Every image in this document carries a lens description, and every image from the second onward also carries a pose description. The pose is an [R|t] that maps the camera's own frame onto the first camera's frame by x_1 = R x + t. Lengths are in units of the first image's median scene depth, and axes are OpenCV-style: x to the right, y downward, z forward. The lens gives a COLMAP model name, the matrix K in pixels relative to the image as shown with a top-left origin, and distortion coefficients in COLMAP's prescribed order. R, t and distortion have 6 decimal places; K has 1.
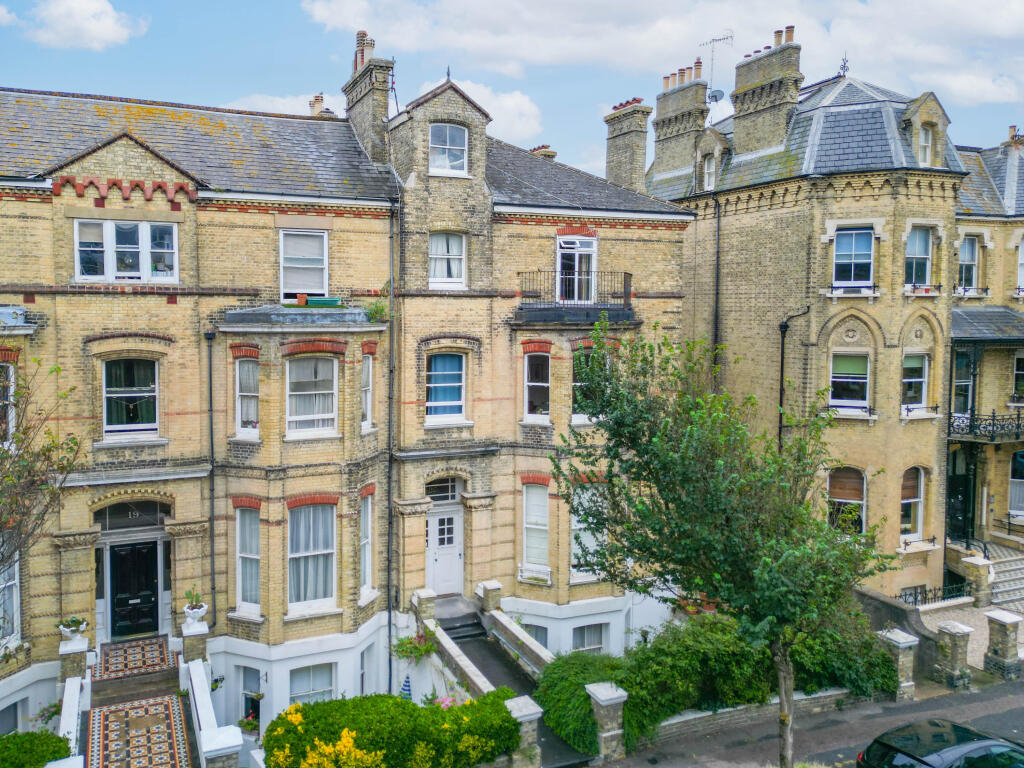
lens RADIAL K [[817.4, 0, 454.3], [0, 817.4, 376.4], [0, 0, 1]] dist [0.113924, -0.107916]
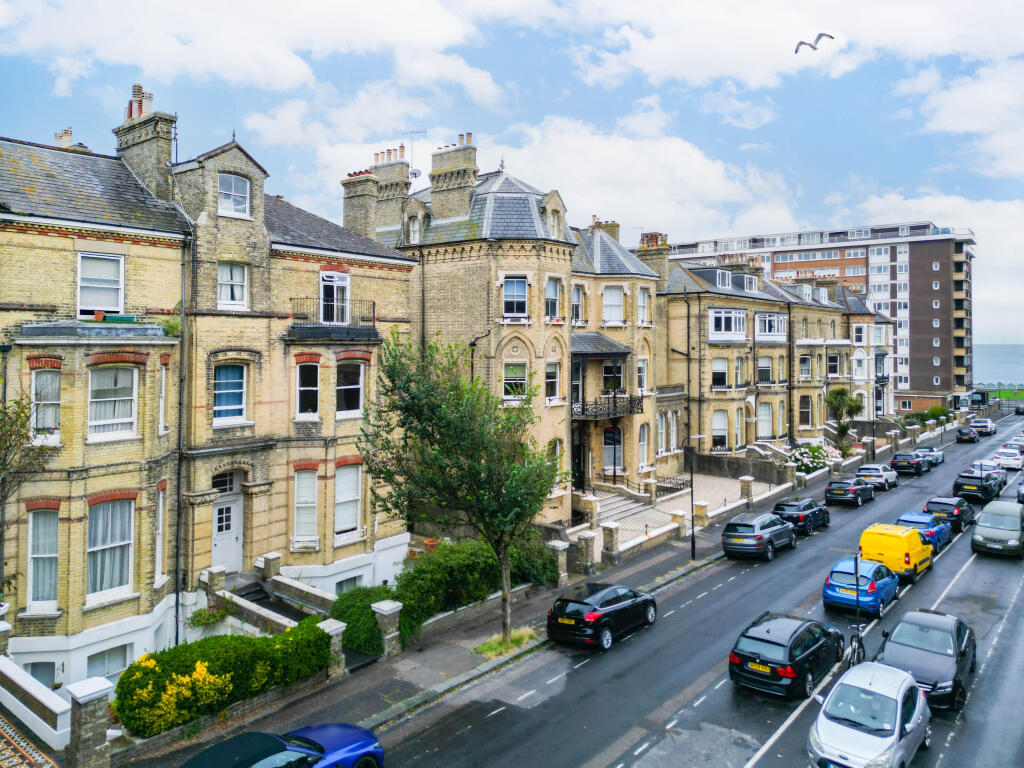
lens RADIAL K [[734.3, 0, 512.0], [0, 734.3, 384.0], [0, 0, 1]] dist [0.102185, -0.076530]
pose [[0.880475, -0.028881, 0.473211, -0.160123], [0.041412, 0.999013, -0.016080, 0.034253], [-0.472280, 0.033754, 0.880802, -0.143433]]
